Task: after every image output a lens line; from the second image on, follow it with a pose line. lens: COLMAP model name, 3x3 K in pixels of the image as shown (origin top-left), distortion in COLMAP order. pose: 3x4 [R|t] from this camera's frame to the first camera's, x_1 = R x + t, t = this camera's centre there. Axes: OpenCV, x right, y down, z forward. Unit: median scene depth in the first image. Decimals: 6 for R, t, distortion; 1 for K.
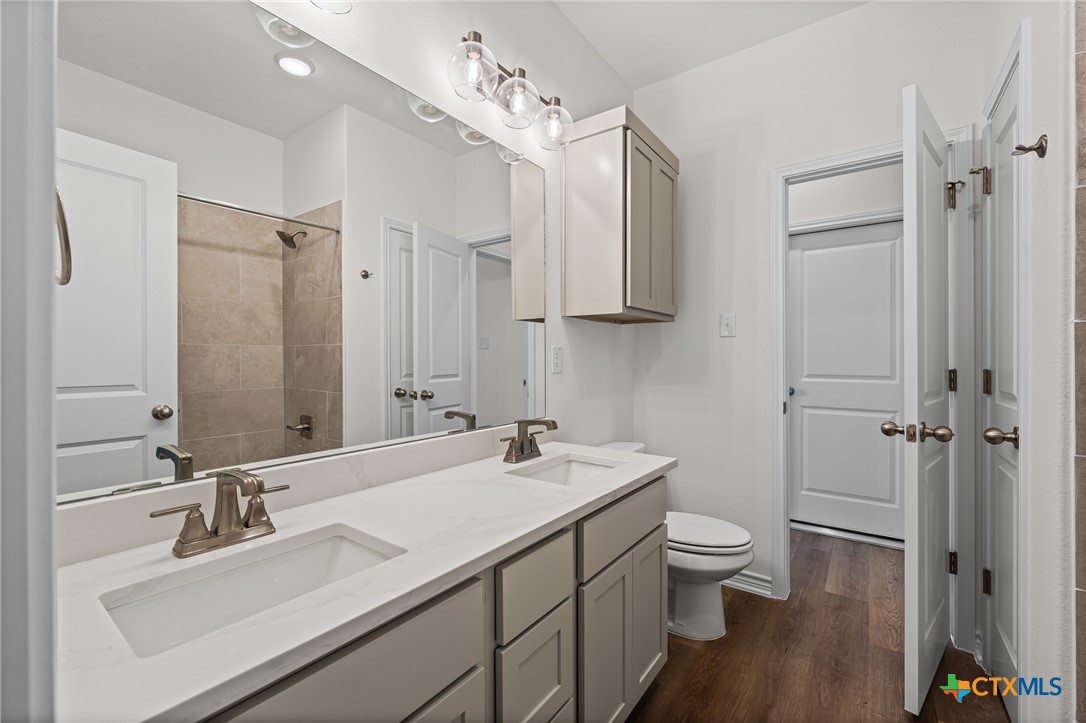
lens RADIAL K [[468.7, 0, 542.2], [0, 468.7, 359.8], [0, 0, 1]] dist [0.007071, 0.000091]
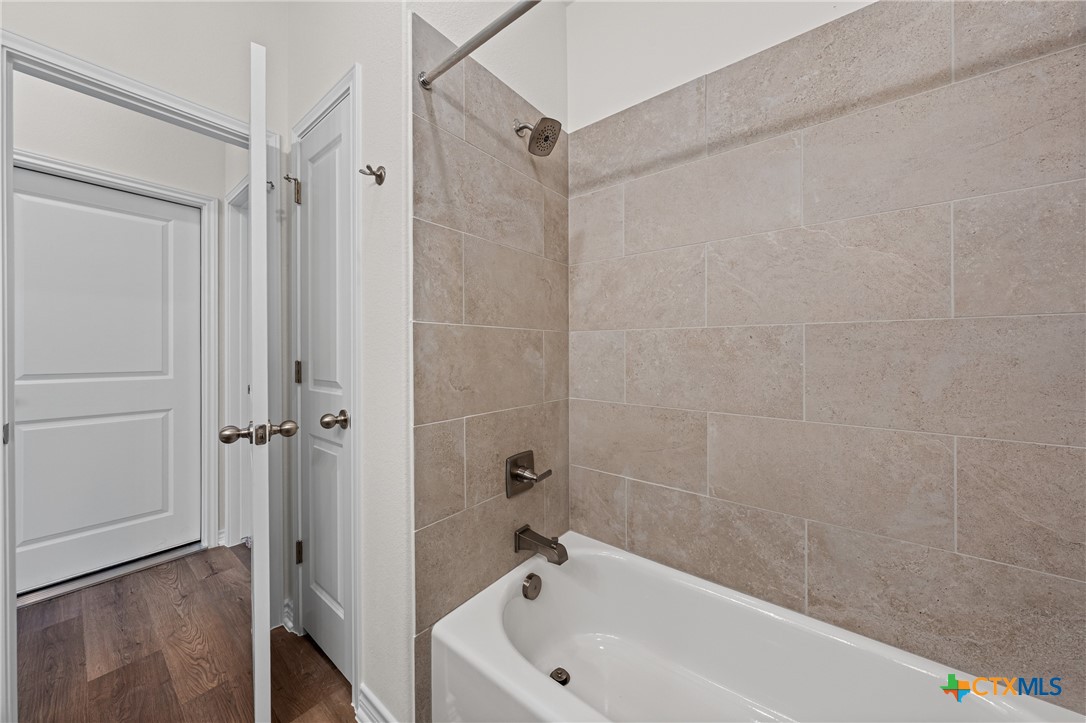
lens RADIAL K [[367.4, 0, 541.6], [0, 367.4, 350.8], [0, 0, 1]] dist [-0.001818, -0.000076]
pose [[0.027126, 0.002625, 0.999629, 0.096153], [0.003824, 0.999989, -0.002730, 0.000831], [-0.999625, 0.003897, 0.027116, 0.413842]]
